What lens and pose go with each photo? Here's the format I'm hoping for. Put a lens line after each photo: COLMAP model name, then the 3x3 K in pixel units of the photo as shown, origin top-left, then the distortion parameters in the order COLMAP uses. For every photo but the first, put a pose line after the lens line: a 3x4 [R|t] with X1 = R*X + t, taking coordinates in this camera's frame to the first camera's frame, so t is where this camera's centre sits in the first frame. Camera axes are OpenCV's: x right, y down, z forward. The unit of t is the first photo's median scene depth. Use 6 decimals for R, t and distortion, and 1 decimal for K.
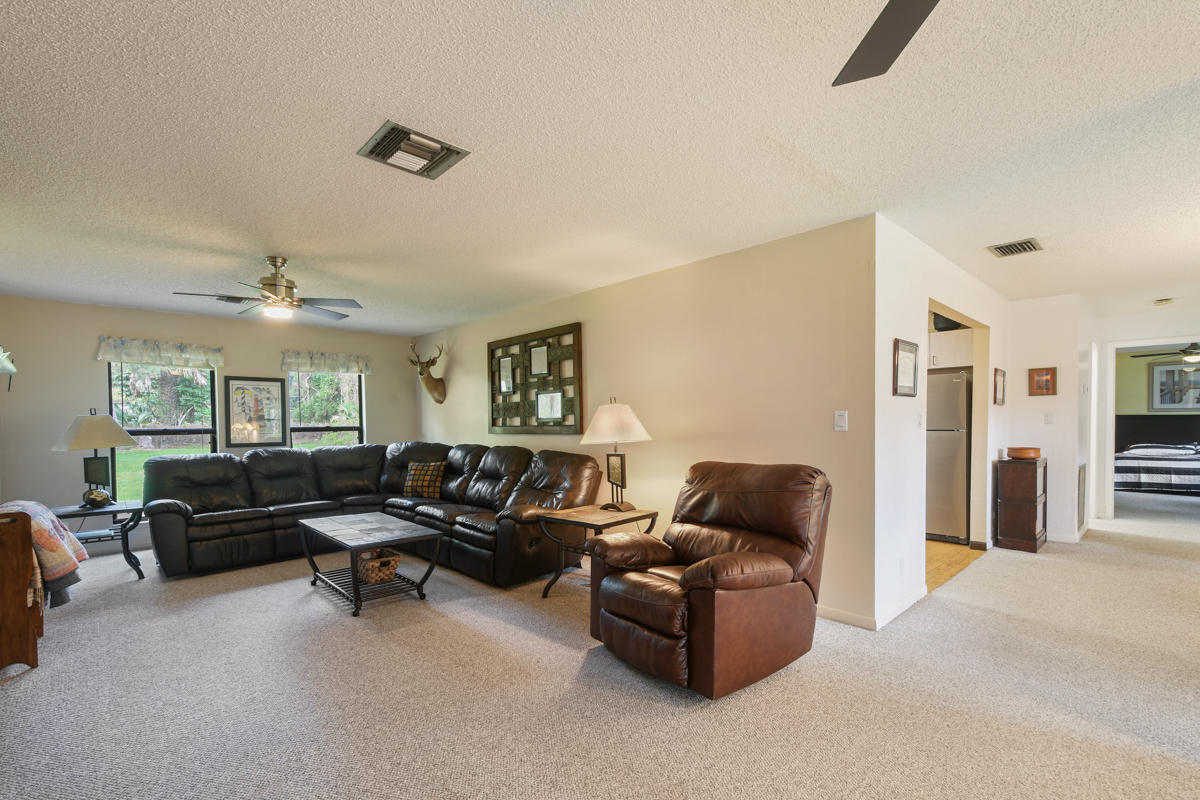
lens RADIAL K [[534.1, 0, 598.9], [0, 534.1, 426.1], [0, 0, 1]] dist [0.003178, 0.000509]
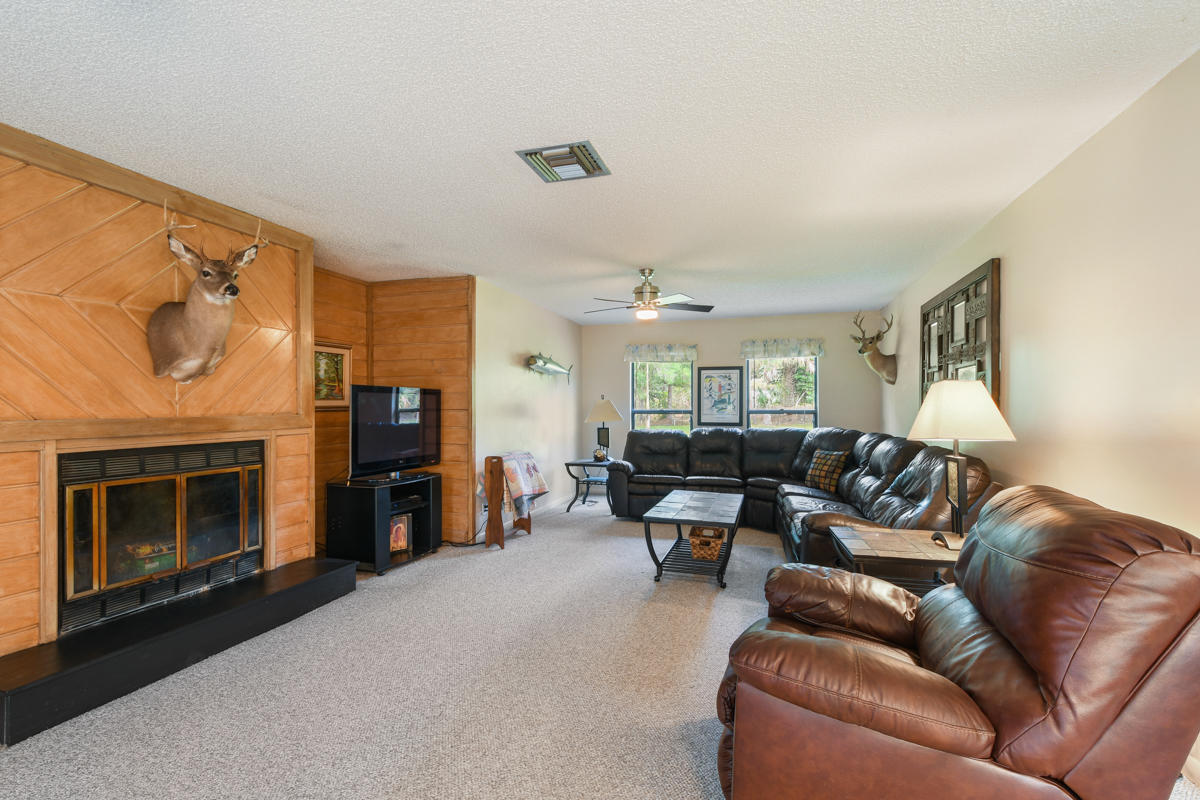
lens RADIAL K [[534.6, 0, 602.5], [0, 534.6, 403.5], [0, 0, 1]] dist [0.001358, 0.000001]
pose [[0.479534, 0.004655, -0.877511, 0.293238], [-0.012863, 0.999916, -0.001725, -0.005623], [0.877429, 0.012115, 0.479553, 0.234520]]
